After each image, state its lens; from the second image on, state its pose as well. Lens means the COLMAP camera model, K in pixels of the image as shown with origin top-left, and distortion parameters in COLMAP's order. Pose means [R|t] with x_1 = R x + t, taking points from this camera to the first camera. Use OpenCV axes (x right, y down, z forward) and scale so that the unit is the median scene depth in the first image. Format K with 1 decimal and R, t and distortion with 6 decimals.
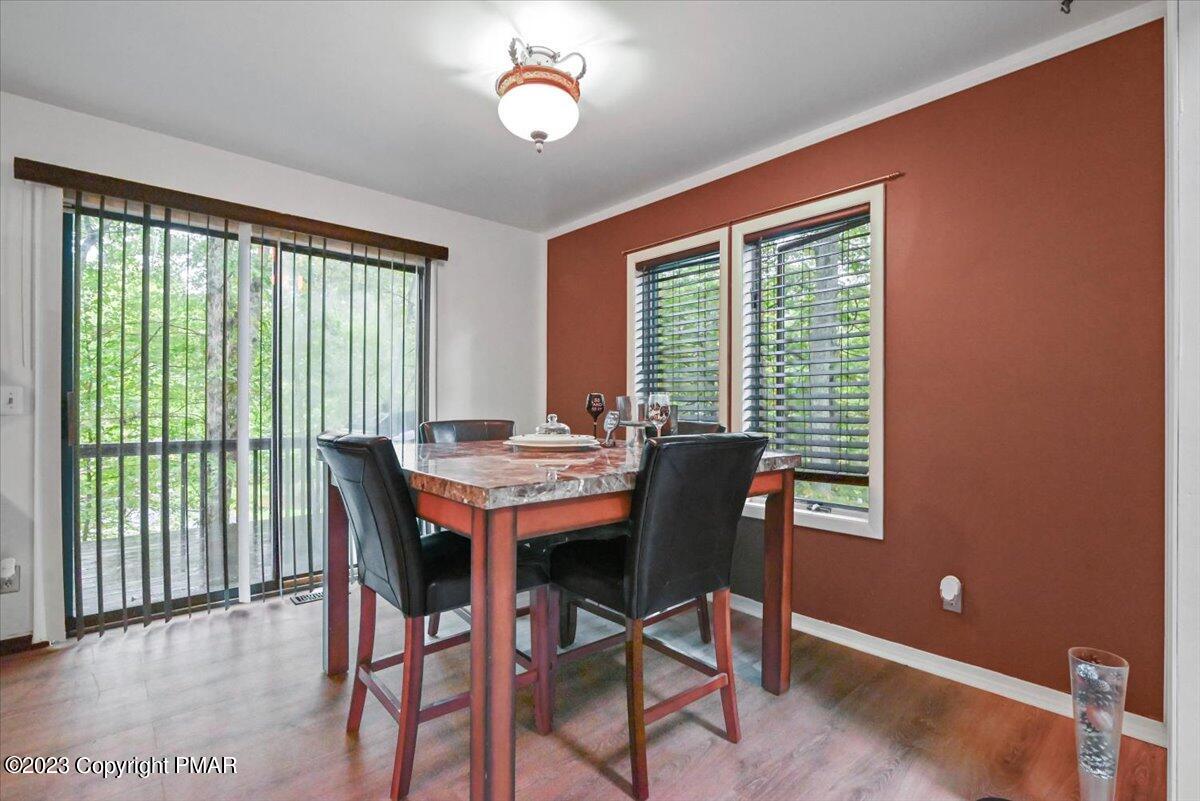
lens RADIAL K [[553.4, 0, 604.0], [0, 553.4, 403.2], [0, 0, 1]] dist [-0.016143, 0.000675]
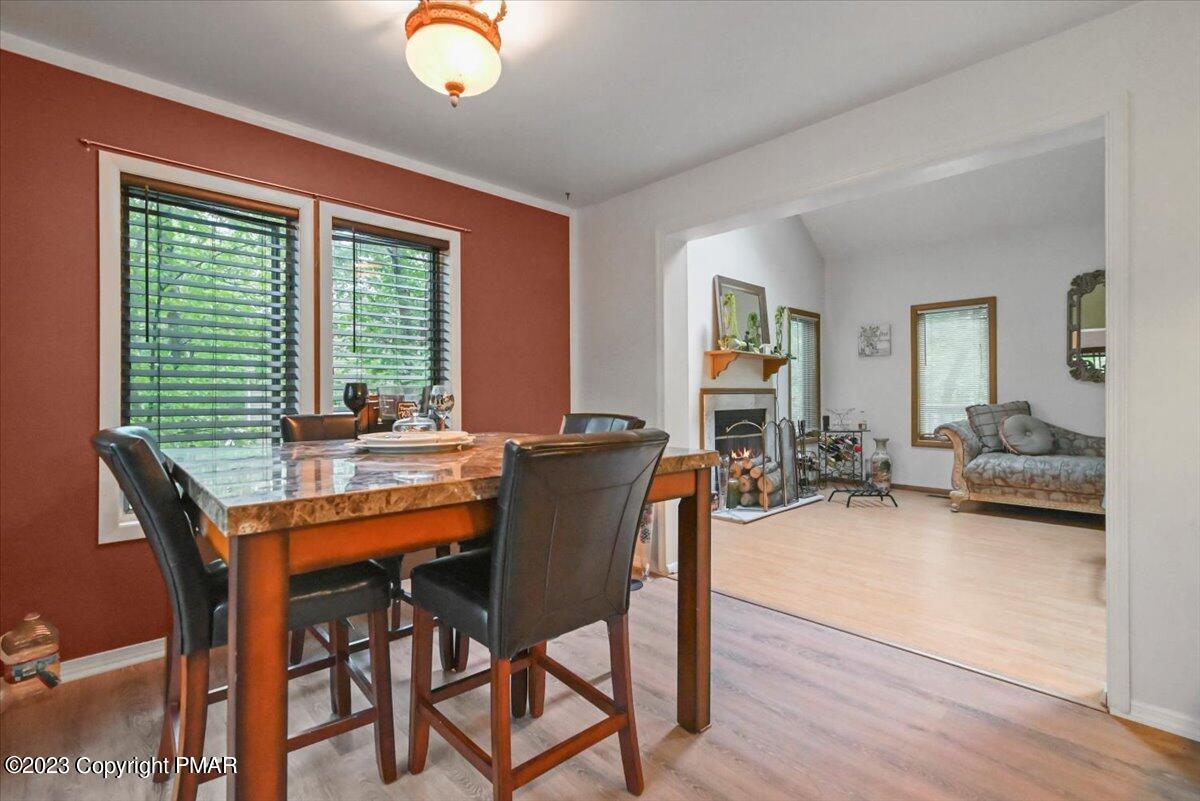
lens RADIAL K [[545.7, 0, 603.8], [0, 545.7, 394.2], [0, 0, 1]] dist [0.004086, 0.000661]
pose [[-0.014545, -0.004001, 0.999886, -0.822958], [-0.006802, 0.999969, 0.003902, -0.004624], [-0.999871, -0.006745, -0.014571, 0.635031]]
